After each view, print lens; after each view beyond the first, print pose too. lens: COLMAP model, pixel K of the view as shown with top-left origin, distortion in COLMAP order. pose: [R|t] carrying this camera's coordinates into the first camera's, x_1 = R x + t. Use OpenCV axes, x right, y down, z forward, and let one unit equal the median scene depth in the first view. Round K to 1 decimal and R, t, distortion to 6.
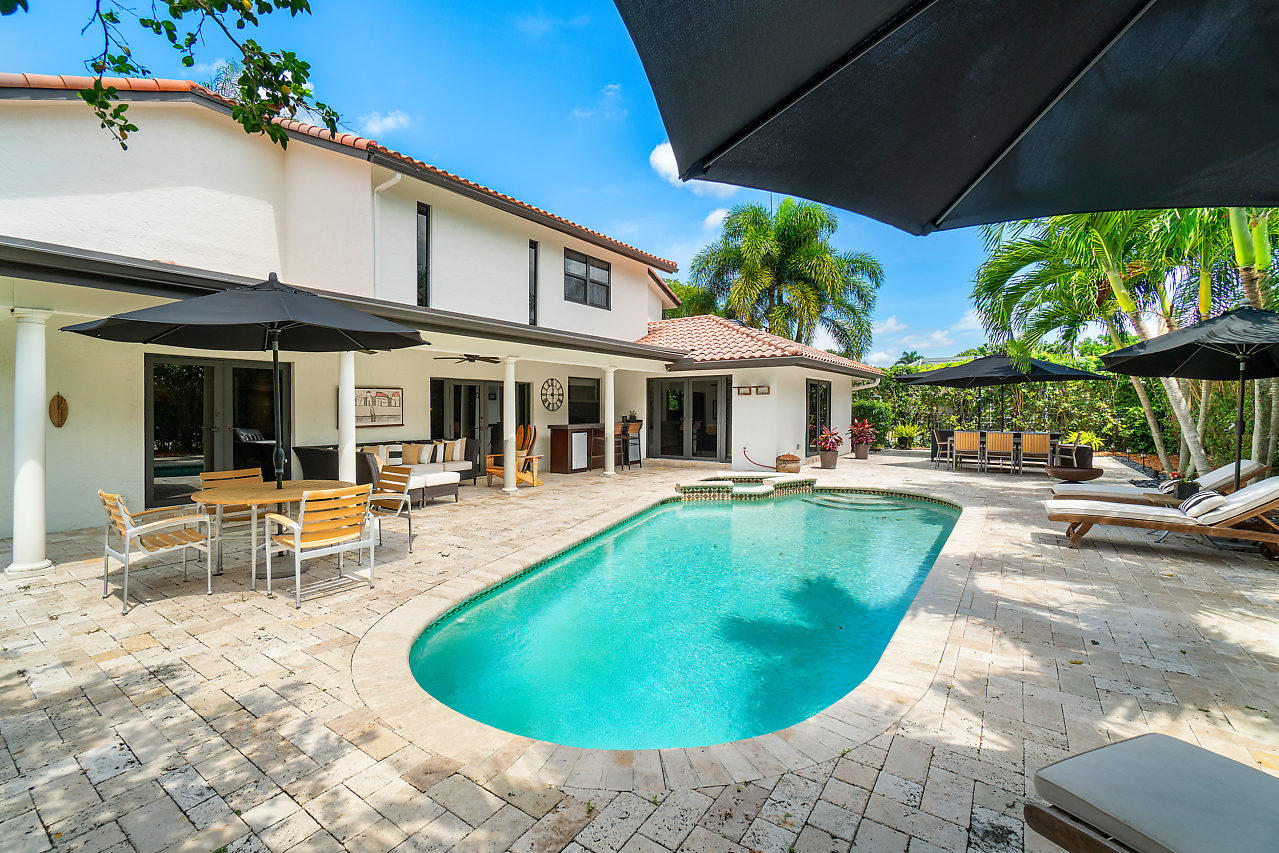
lens RADIAL K [[552.8, 0, 627.3], [0, 552.8, 423.4], [0, 0, 1]] dist [-0.003709, 0.000319]
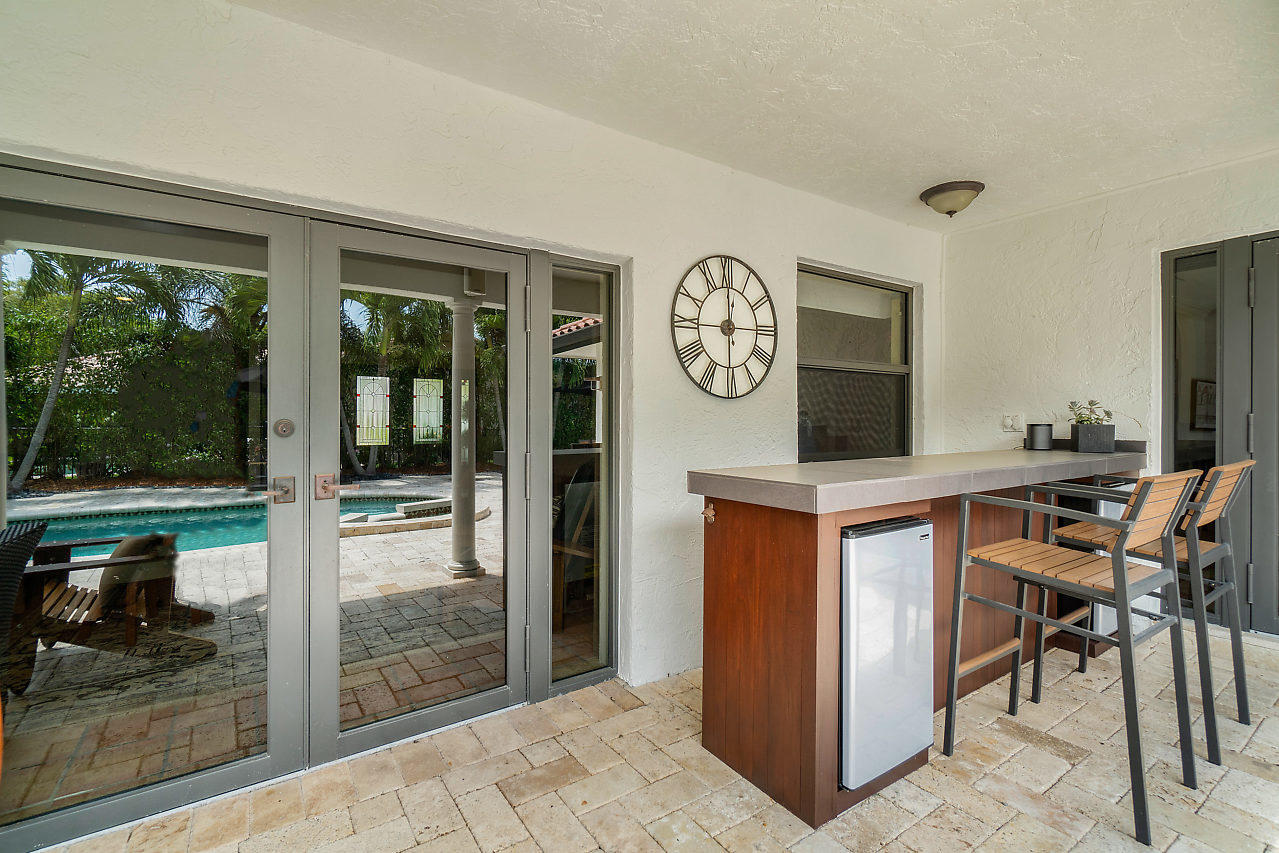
lens RADIAL K [[552.8, 0, 637.3], [0, 552.8, 419.4], [0, 0, 1]] dist [-0.003709, 0.000319]
pose [[0.931970, 0.001650, -0.362532, -0.088837], [-0.008061, 0.999837, -0.016173, -0.010976], [0.362446, 0.017995, 0.931831, 0.784068]]
